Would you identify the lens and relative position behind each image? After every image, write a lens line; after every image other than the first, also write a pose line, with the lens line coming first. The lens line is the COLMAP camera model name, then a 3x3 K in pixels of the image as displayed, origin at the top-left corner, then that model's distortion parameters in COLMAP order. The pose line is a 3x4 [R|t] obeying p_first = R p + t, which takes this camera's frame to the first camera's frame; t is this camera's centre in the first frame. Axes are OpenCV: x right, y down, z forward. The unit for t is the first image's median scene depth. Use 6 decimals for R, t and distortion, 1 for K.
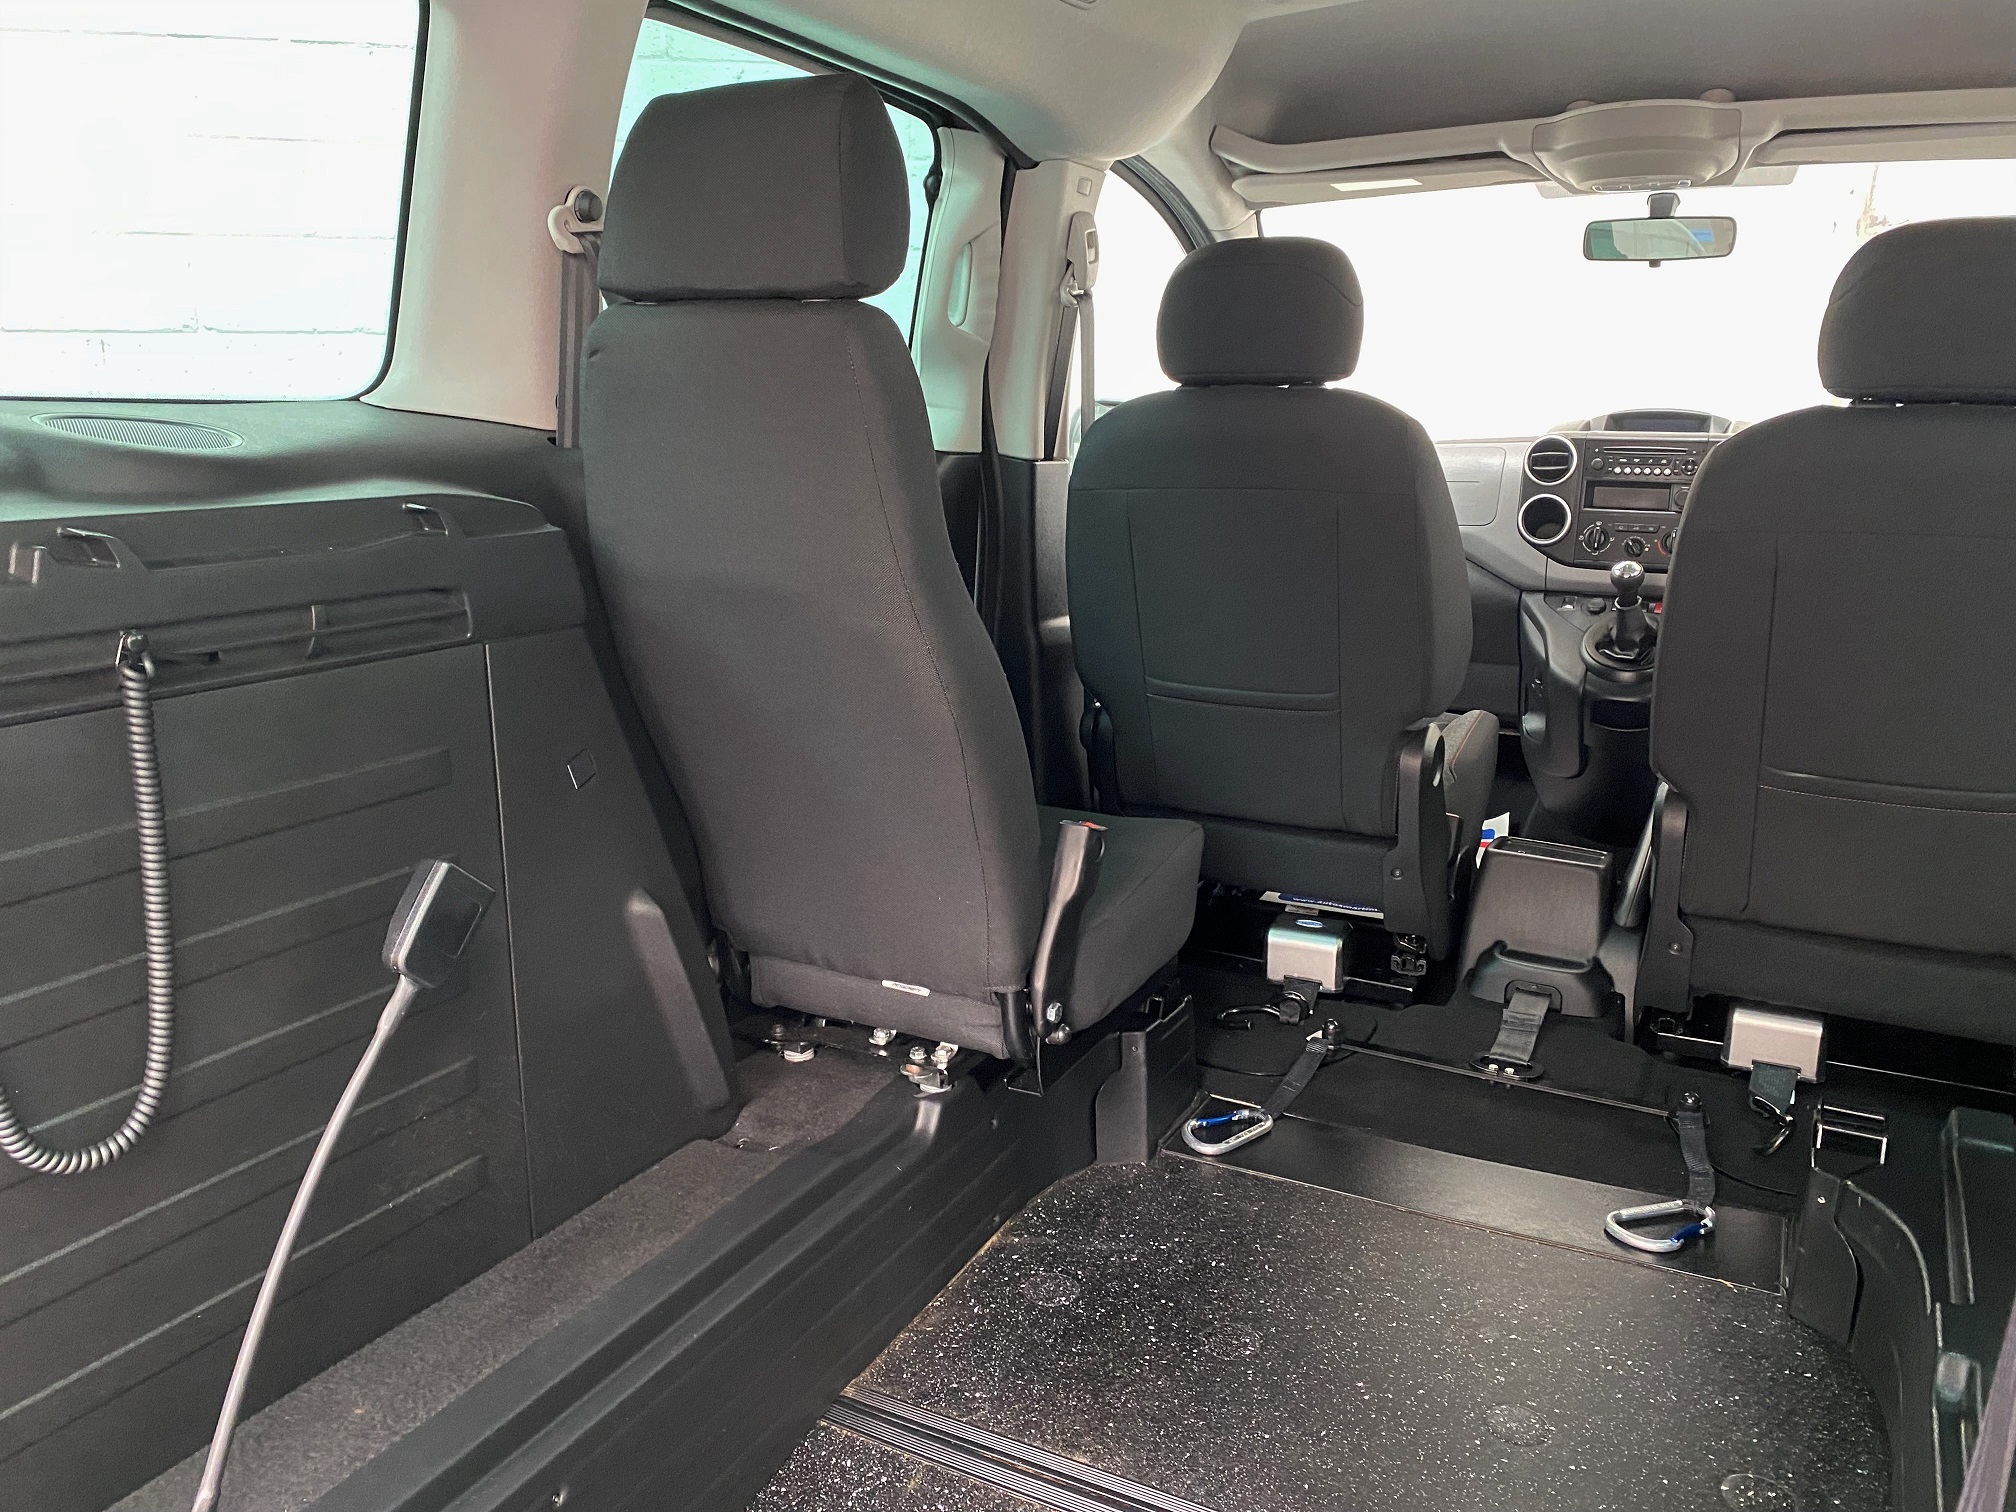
lens RADIAL K [[1573.9, 0, 1007.7], [0, 1573.9, 750.3], [0, 0, 1]] dist [0.059594, -0.067412]
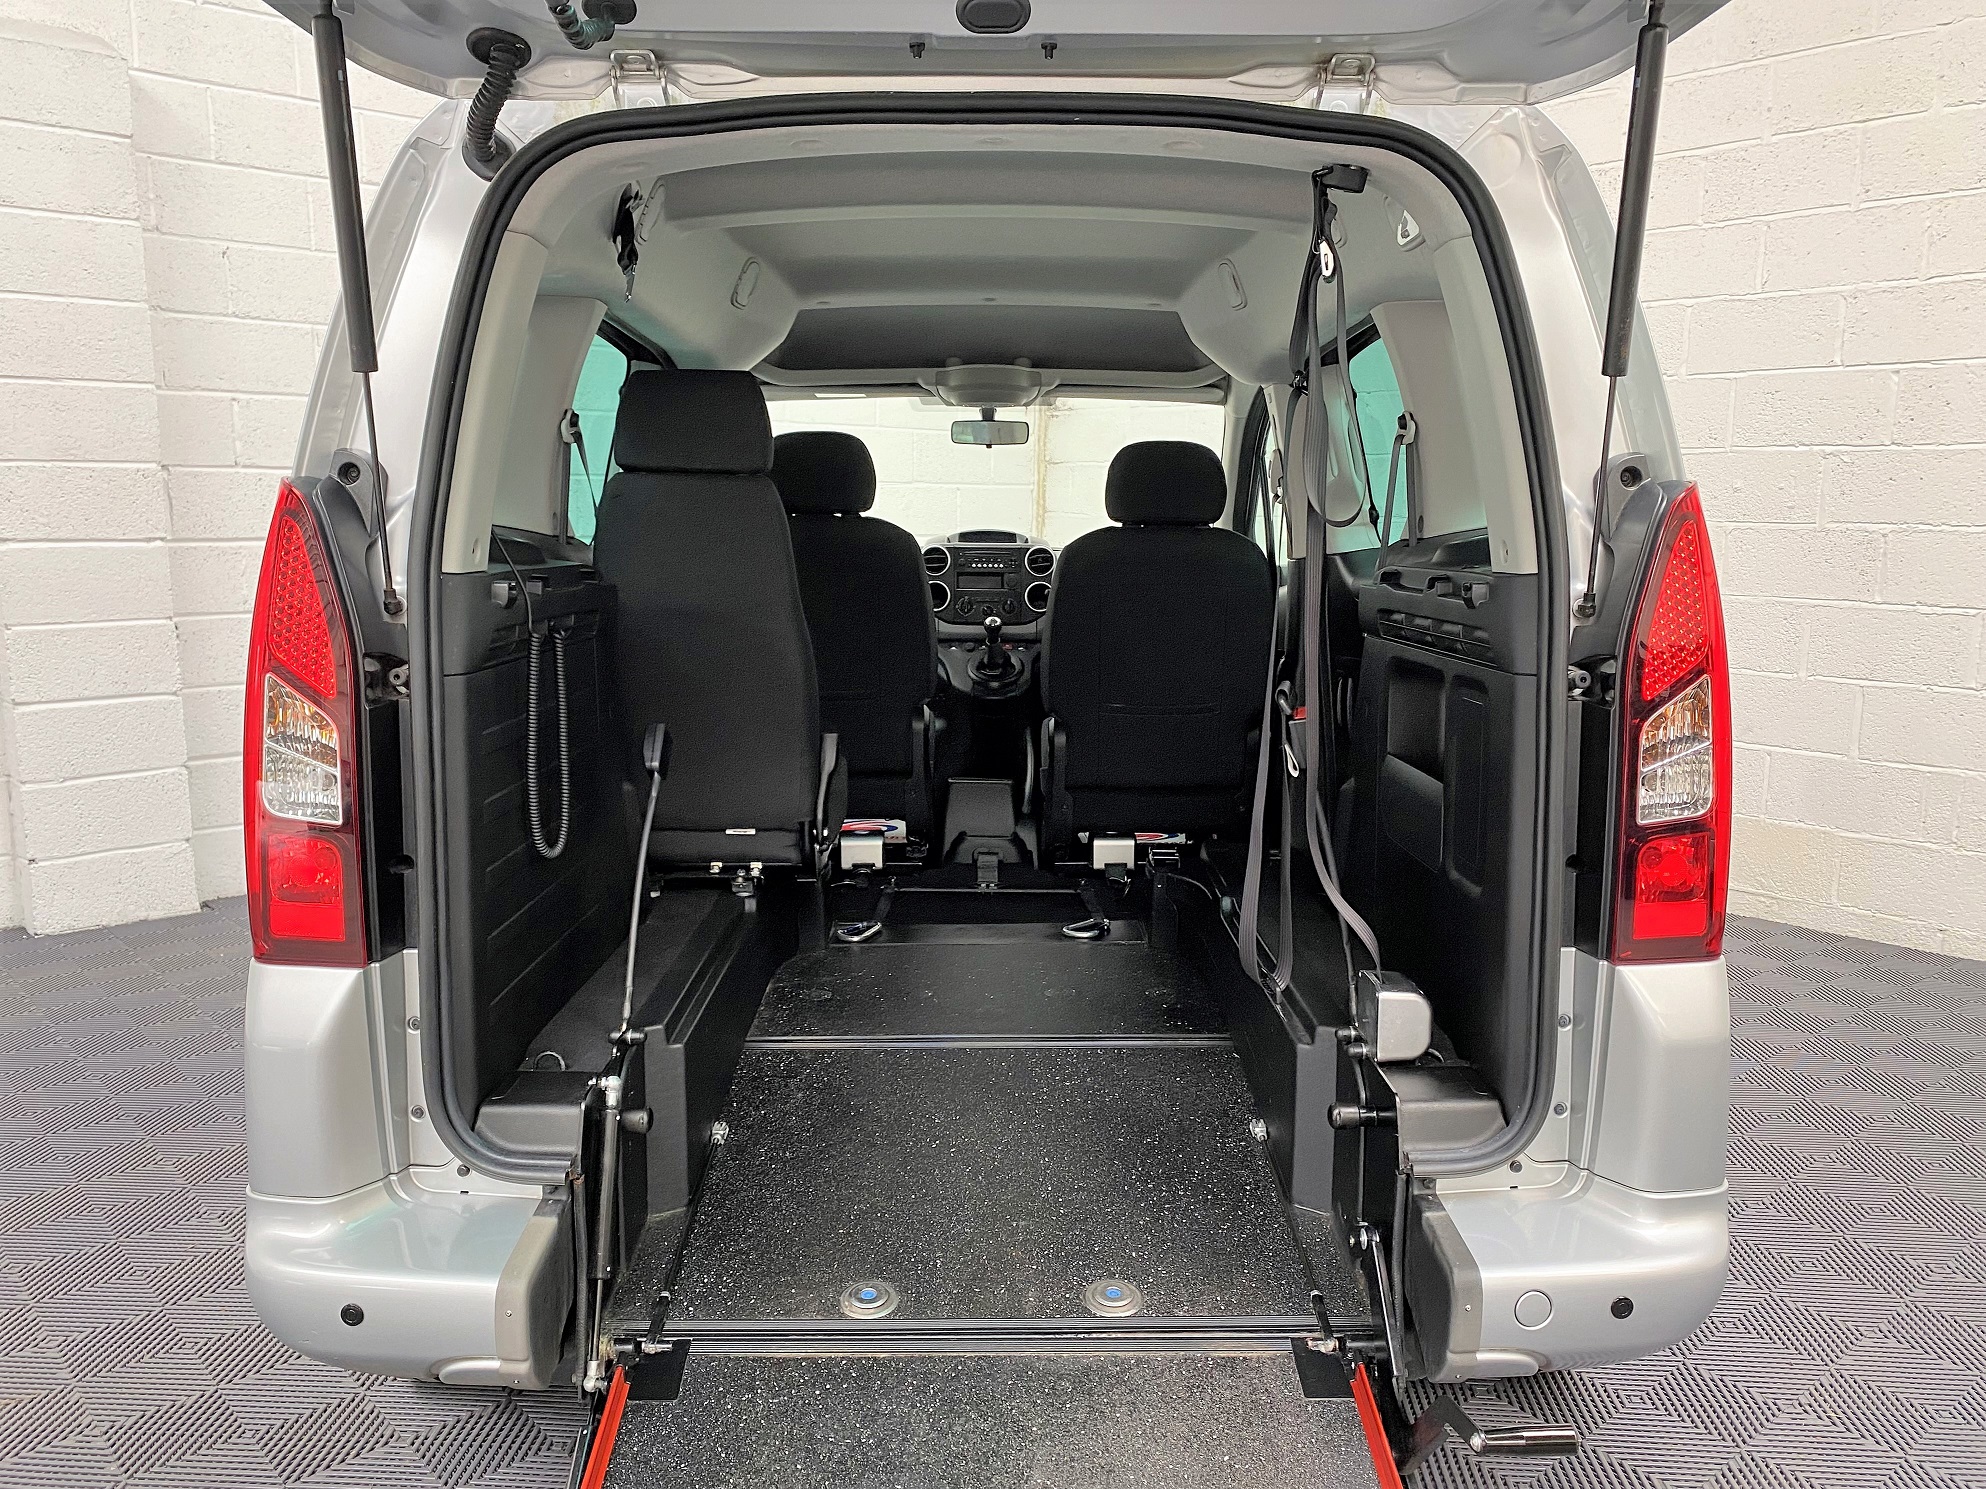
lens RADIAL K [[1550.5, 0, 1008.5], [0, 1550.5, 750.1], [0, 0, 1]] dist [0.059594, -0.067412]
pose [[0.880438, -0.068271, 0.469221, -0.443774], [0.103961, 0.993296, -0.050548, 0.125274], [-0.462624, 0.093285, 0.881633, -0.536018]]
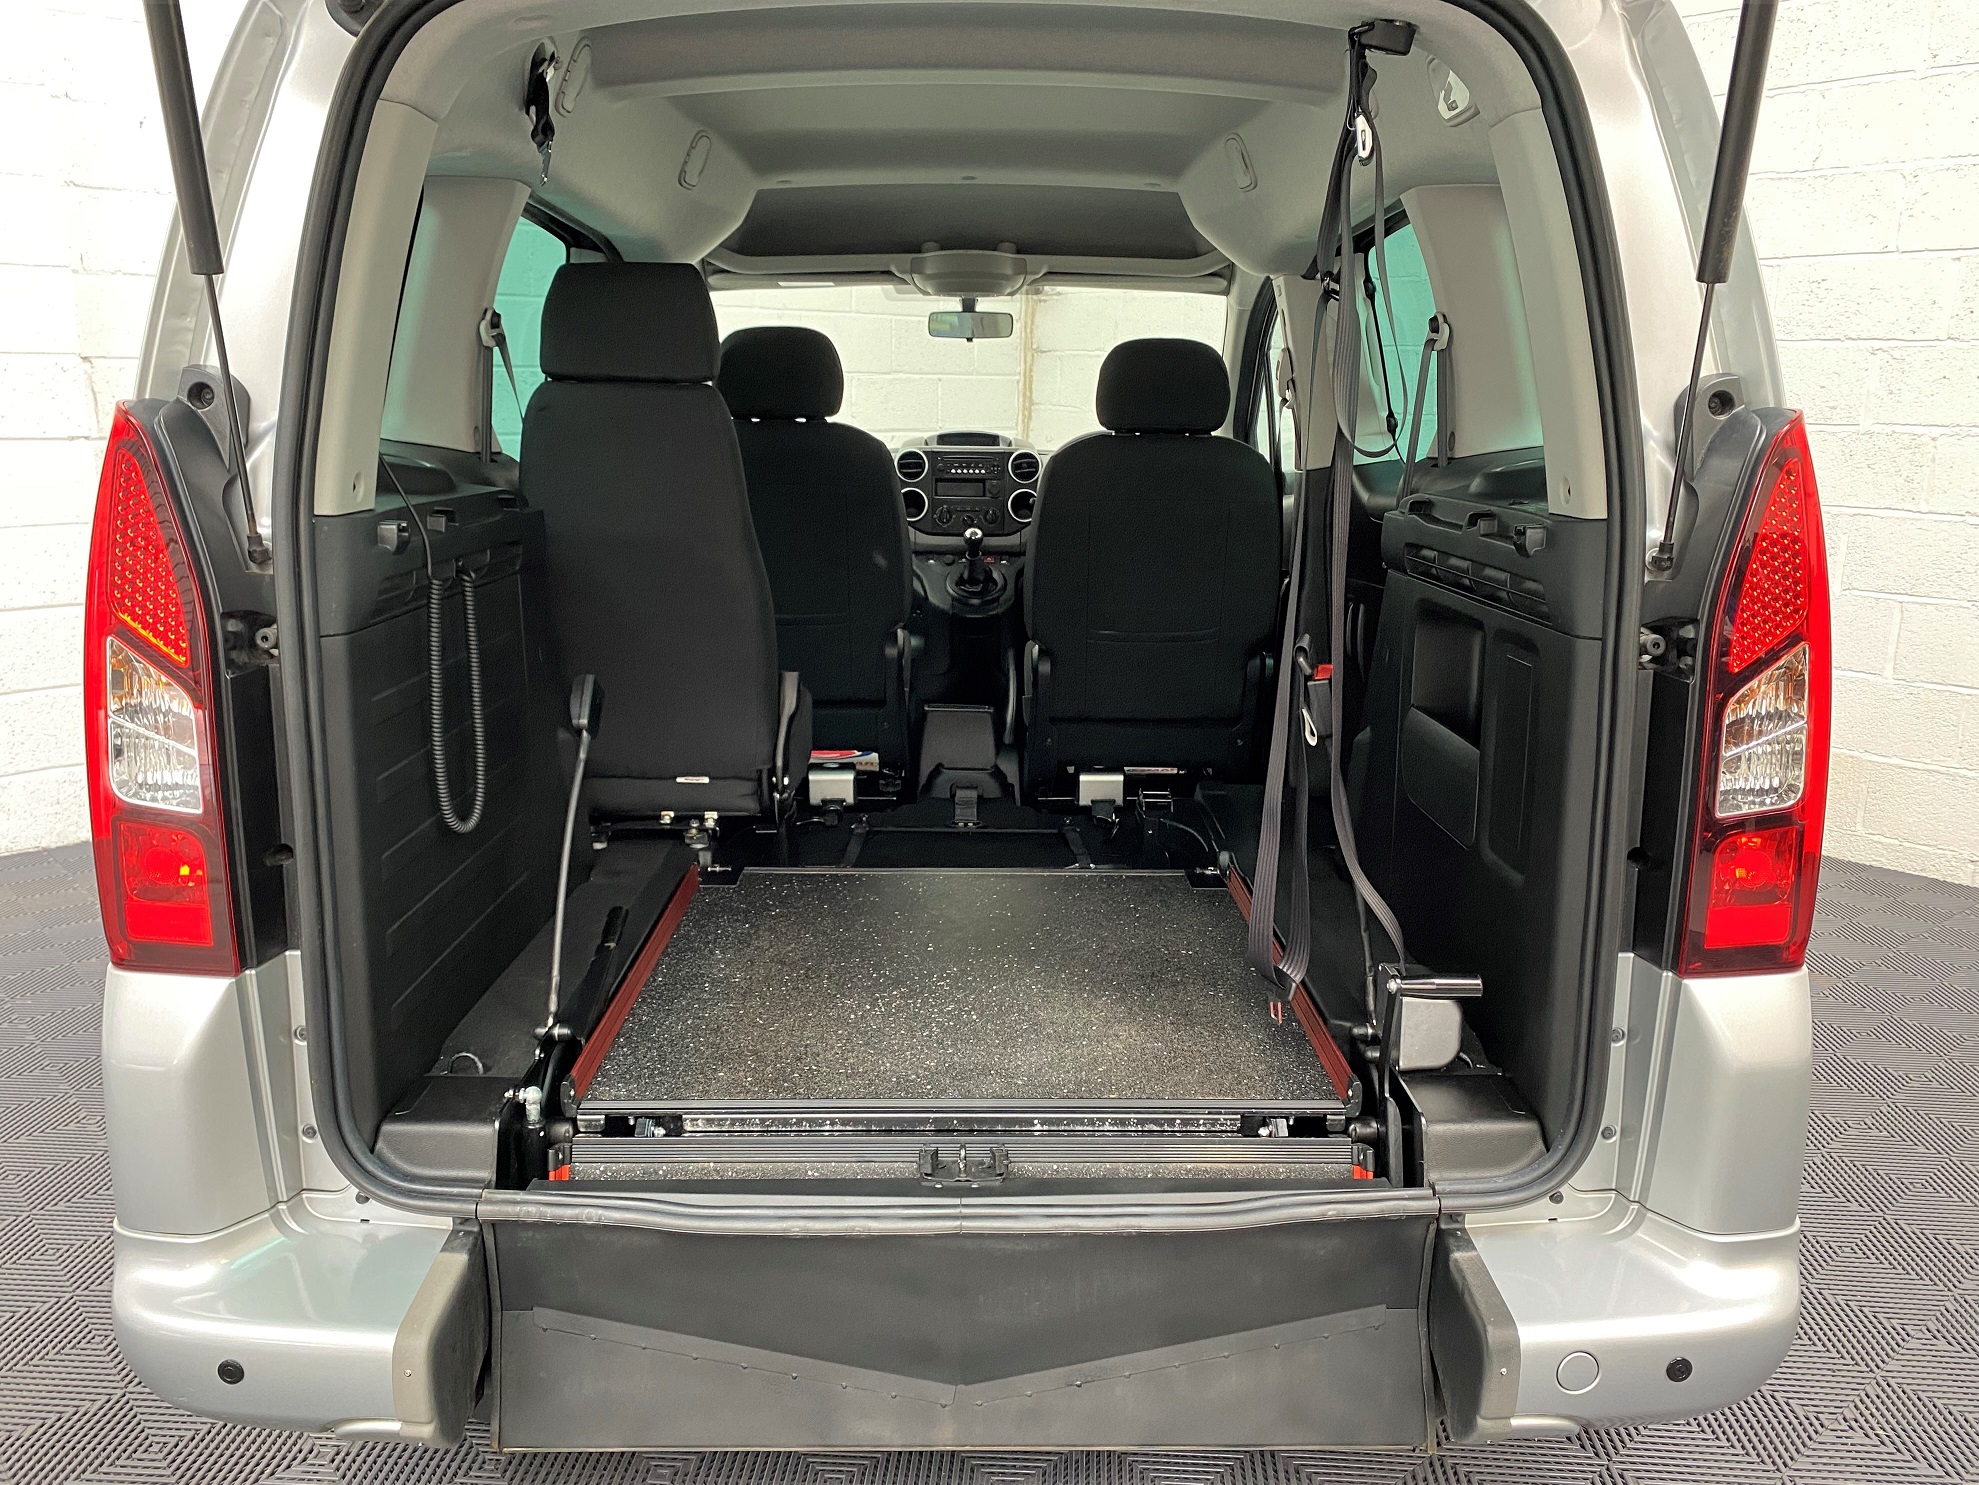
lens RADIAL K [[1545.0, 0, 986.4], [0, 1545.0, 757.3], [0, 0, 1]] dist [0.059594, -0.067412]
pose [[0.883306, -0.101676, 0.457638, -0.377920], [0.100415, 0.994575, 0.027157, 0.078179], [-0.457917, 0.021966, 0.888724, -0.434856]]
